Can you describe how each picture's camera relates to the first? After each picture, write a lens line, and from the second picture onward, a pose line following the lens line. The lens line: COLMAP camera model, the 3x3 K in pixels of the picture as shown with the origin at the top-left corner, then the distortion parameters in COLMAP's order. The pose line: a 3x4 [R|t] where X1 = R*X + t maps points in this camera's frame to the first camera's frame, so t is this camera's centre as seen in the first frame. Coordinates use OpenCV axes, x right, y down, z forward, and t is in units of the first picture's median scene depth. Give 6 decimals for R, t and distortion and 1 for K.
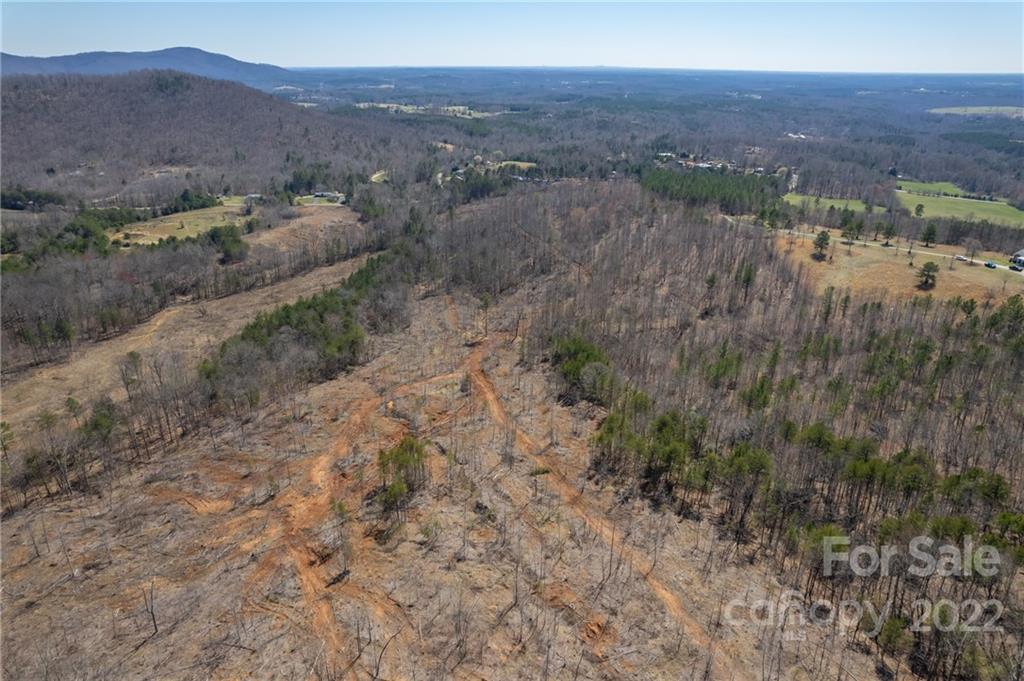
lens RADIAL K [[666.6, 0, 513.9], [0, 666.6, 342.3], [0, 0, 1]] dist [-0.079685, 0.072345]
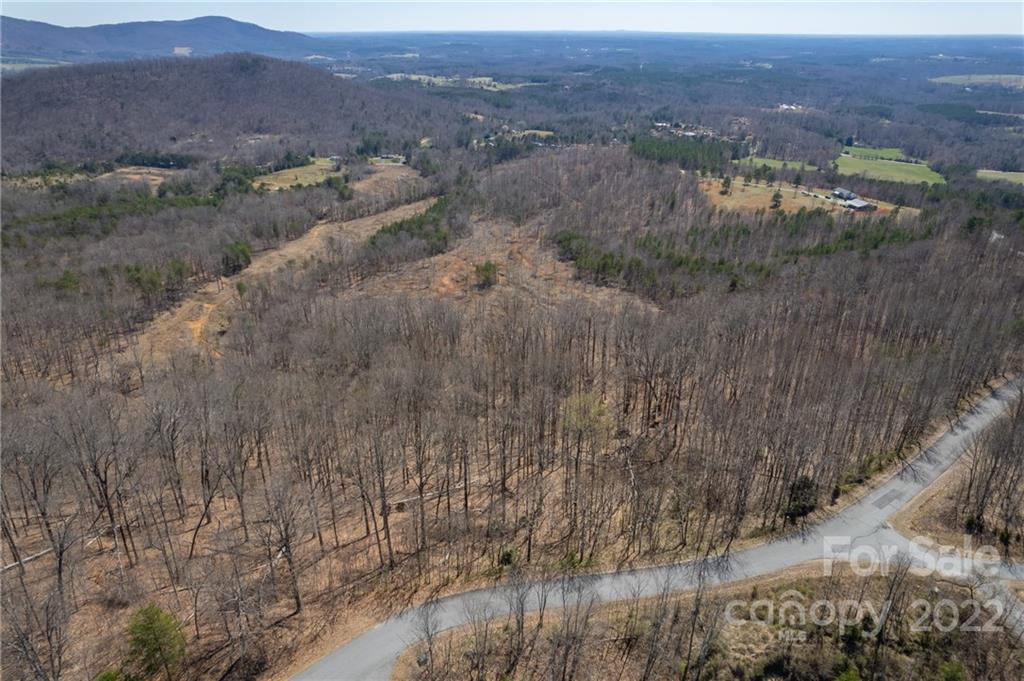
lens RADIAL K [[666.6, 0, 513.5], [0, 666.6, 345.2], [0, 0, 1]] dist [-0.079685, 0.072345]
pose [[0.999602, 0.008651, -0.026862, -0.003865], [-0.007262, 0.998652, 0.051396, 0.075063], [0.027271, -0.051180, 0.998317, -0.298140]]
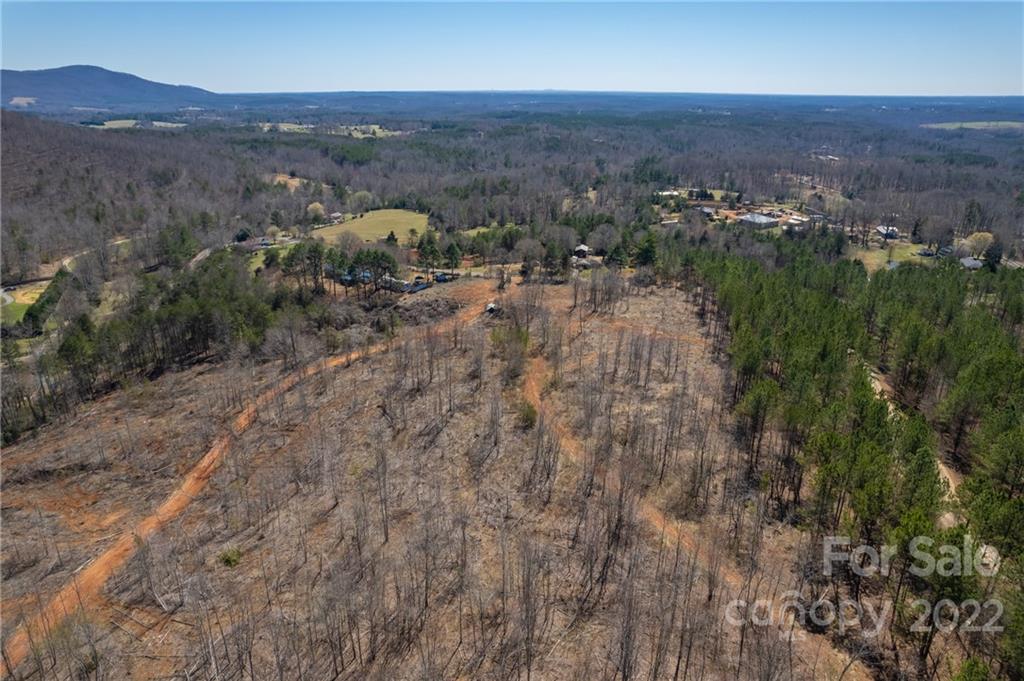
lens RADIAL K [[666.6, 0, 515.2], [0, 666.6, 330.8], [0, 0, 1]] dist [-0.079685, 0.072345]
pose [[0.997405, -0.028267, 0.066207, 0.085557], [0.031479, 0.998352, -0.047986, -0.201304], [-0.064742, 0.049946, 0.996651, 0.633573]]
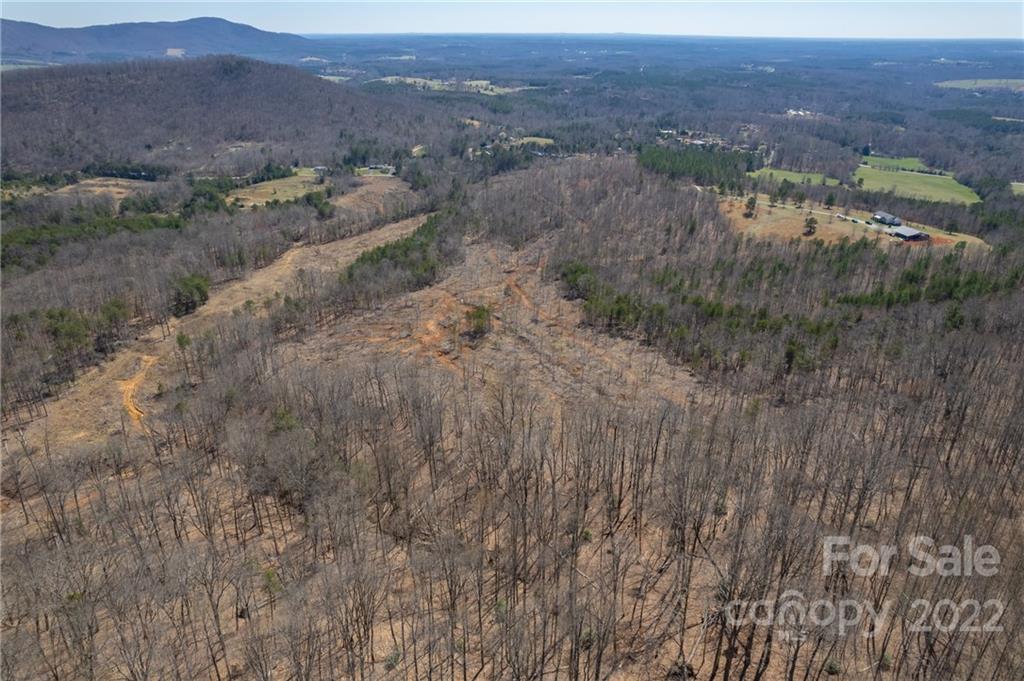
lens RADIAL K [[666.6, 0, 513.8], [0, 666.6, 345.7], [0, 0, 1]] dist [-0.079685, 0.072345]
pose [[0.999687, 0.010046, -0.022905, -0.006213], [-0.008913, 0.998756, 0.049067, 0.040461], [0.023370, -0.048848, 0.998533, -0.212397]]
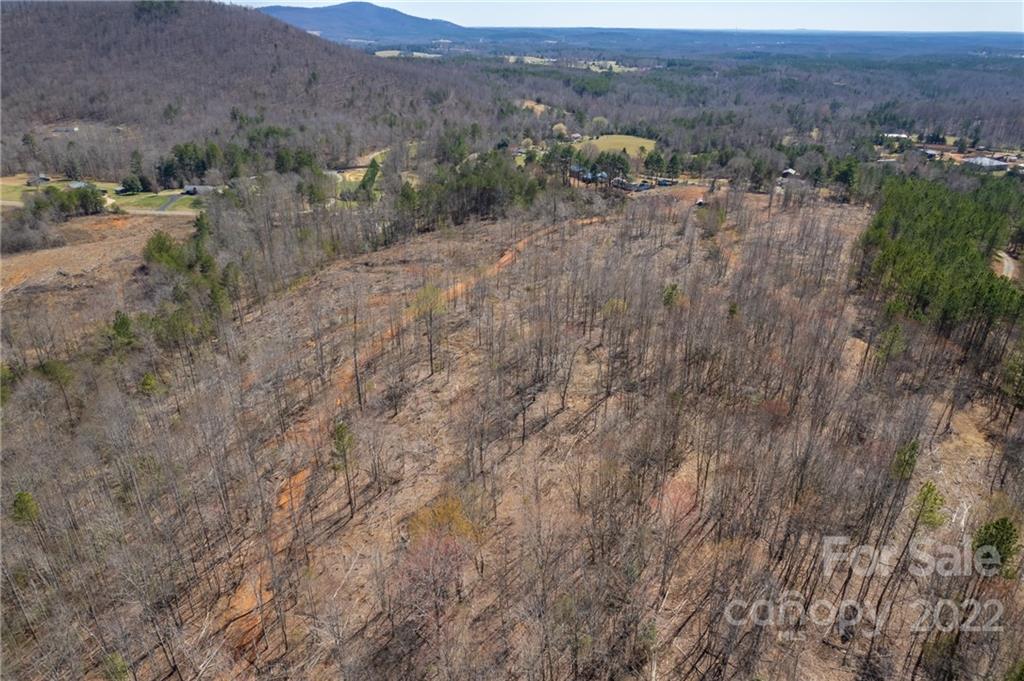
lens RADIAL K [[666.6, 0, 511.5], [0, 666.6, 330.1], [0, 0, 1]] dist [-0.079685, 0.072345]
pose [[0.965484, 0.109505, -0.236324, 0.088299], [-0.101617, 0.993790, 0.045341, -0.155222], [0.239821, -0.019761, 0.970616, 0.526034]]
